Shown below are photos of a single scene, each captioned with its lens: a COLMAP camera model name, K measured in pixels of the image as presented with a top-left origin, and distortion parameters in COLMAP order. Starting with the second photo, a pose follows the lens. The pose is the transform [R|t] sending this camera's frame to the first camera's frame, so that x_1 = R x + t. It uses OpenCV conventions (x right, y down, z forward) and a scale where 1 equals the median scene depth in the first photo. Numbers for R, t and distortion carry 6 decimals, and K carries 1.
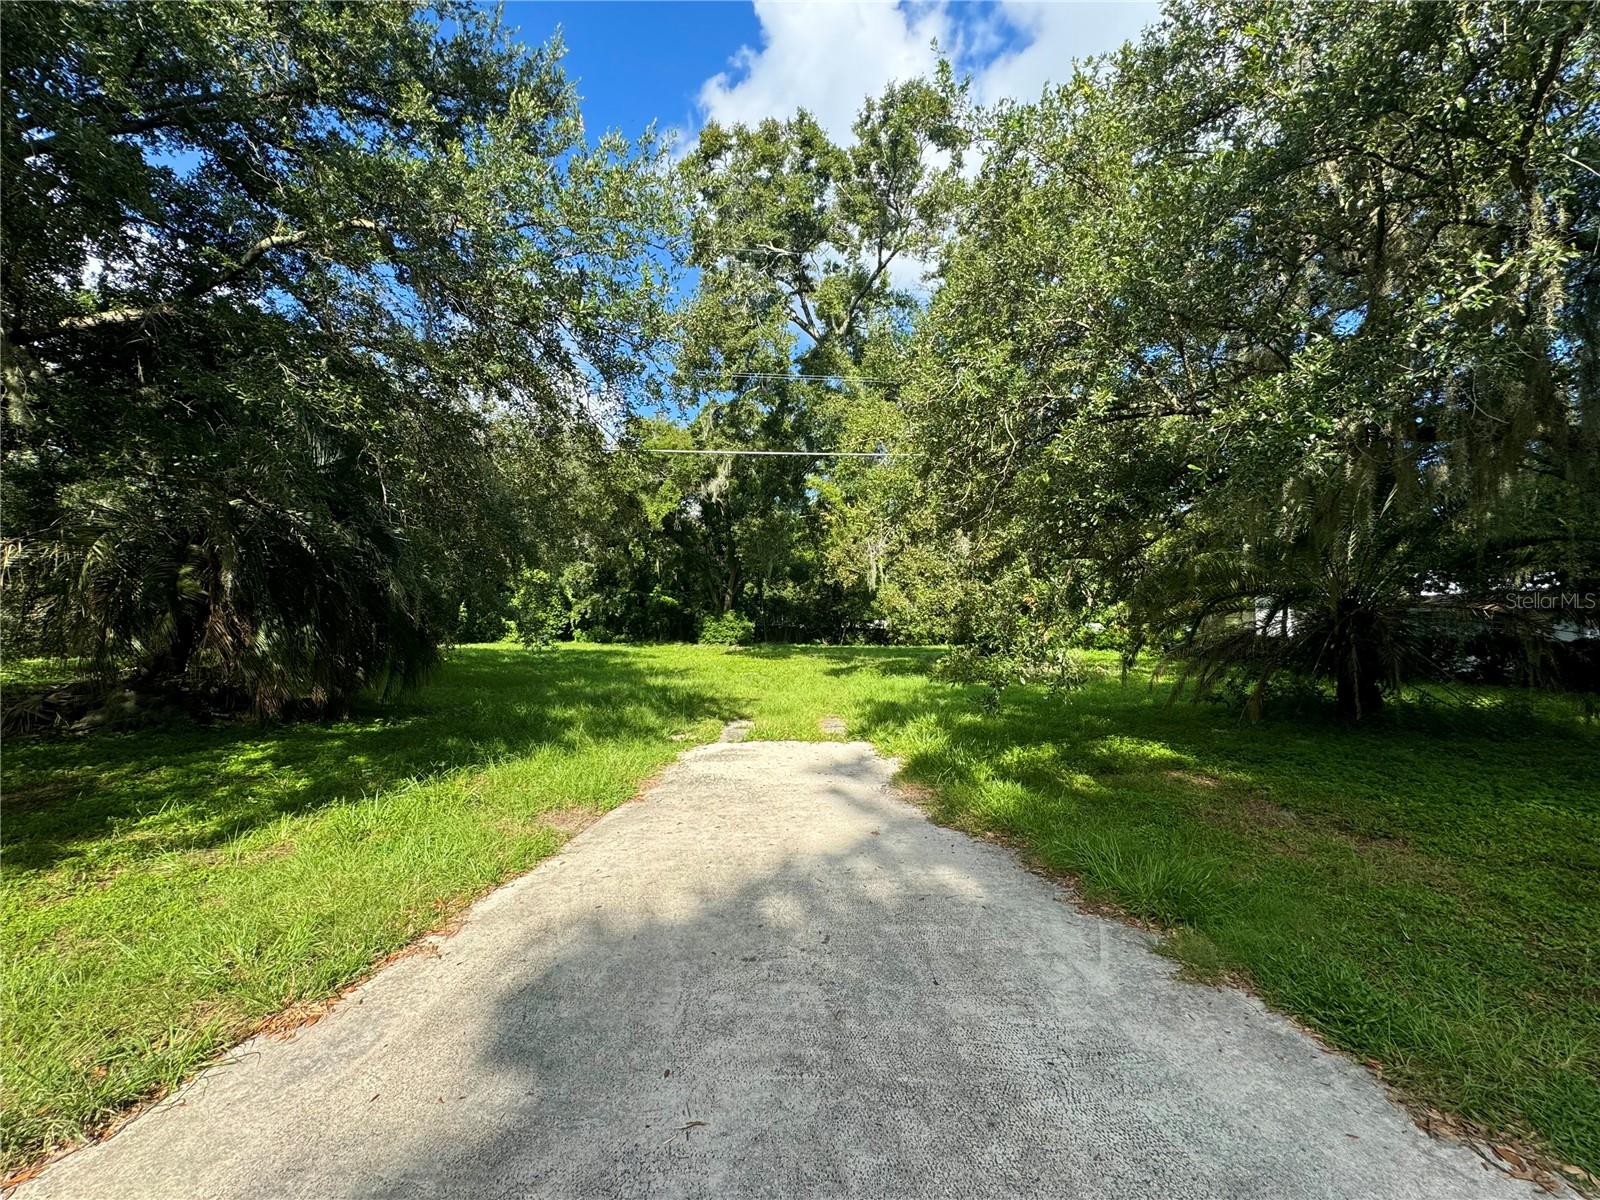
lens RADIAL K [[631.8, 0, 800.0], [0, 631.8, 600.0], [0, 0, 1]] dist [-0.001119, -0.000006]
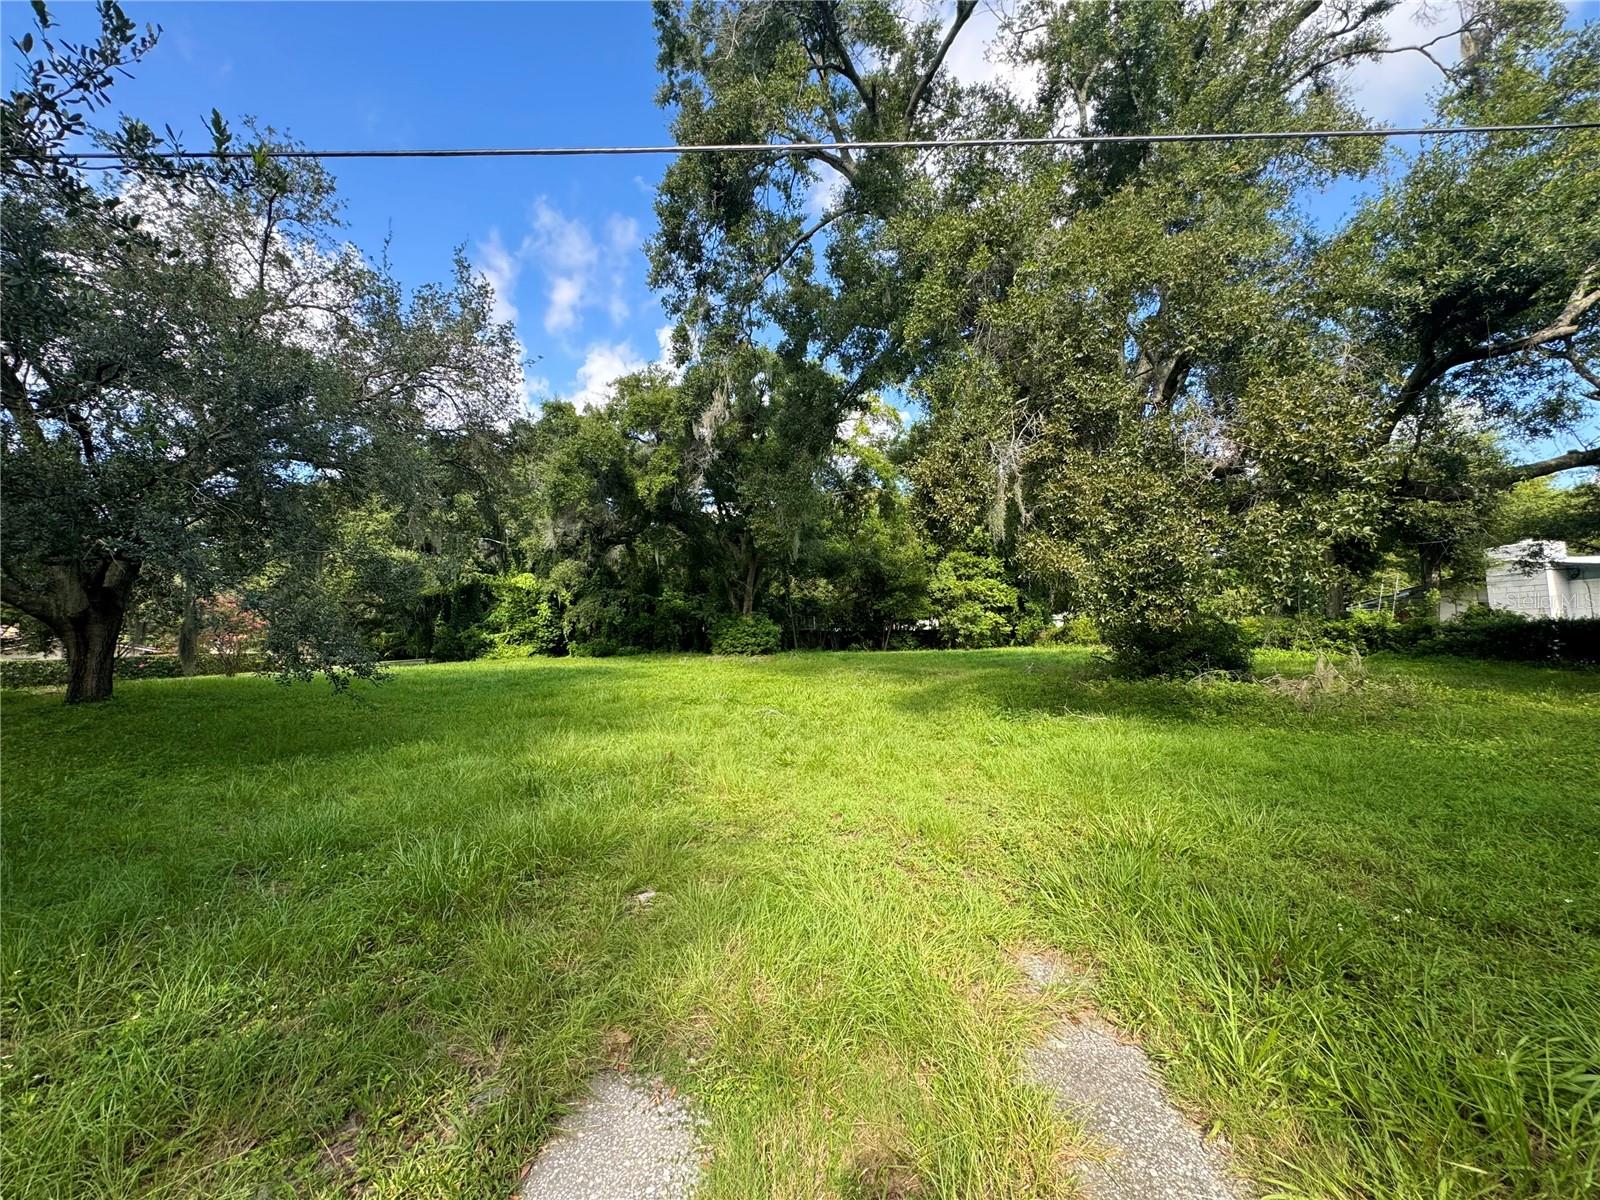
lens RADIAL K [[631.8, 0, 800.0], [0, 631.8, 600.0], [0, 0, 1]] dist [-0.001119, -0.000006]
pose [[0.998261, -0.033495, -0.048506, -0.006553], [0.033033, 0.999401, -0.010306, 0.010358], [0.048822, 0.008686, 0.998770, 0.183250]]
